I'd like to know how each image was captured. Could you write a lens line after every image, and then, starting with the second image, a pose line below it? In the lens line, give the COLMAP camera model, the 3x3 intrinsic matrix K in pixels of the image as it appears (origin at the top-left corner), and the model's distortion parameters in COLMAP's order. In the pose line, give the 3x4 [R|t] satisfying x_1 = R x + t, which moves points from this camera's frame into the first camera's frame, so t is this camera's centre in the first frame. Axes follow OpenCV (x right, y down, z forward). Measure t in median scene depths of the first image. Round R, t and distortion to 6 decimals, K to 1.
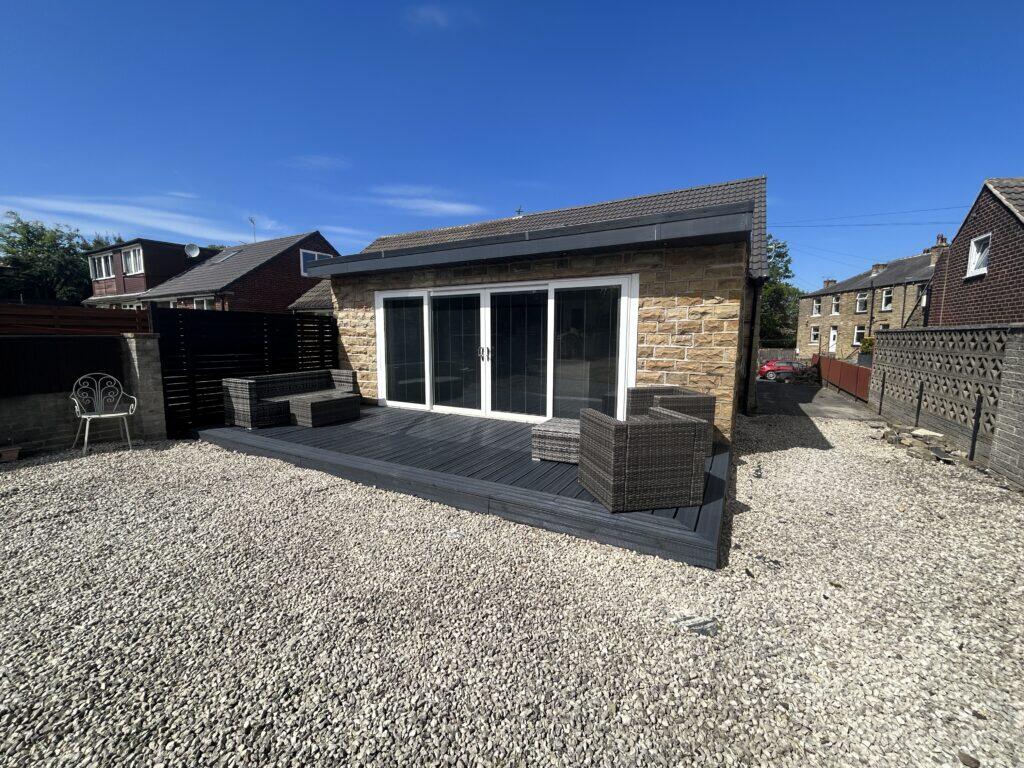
lens RADIAL K [[417.7, 0, 514.7], [0, 417.7, 384.6], [0, 0, 1]] dist [-0.004063, 0.001447]
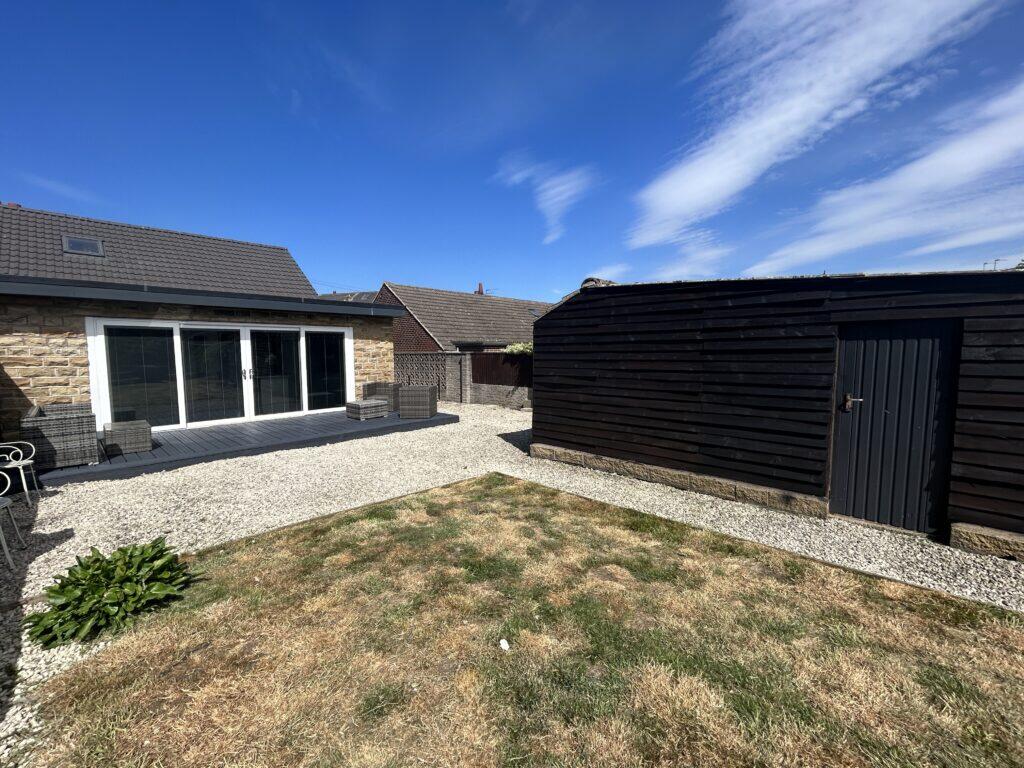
lens RADIAL K [[417.7, 0, 513.2], [0, 417.7, 385.0], [0, 0, 1]] dist [-0.004063, 0.001447]
pose [[0.235875, -0.084020, 0.968144, -1.189346], [0.121636, 0.990973, 0.056366, -0.010706], [-0.964141, 0.104466, 0.243965, -0.154251]]
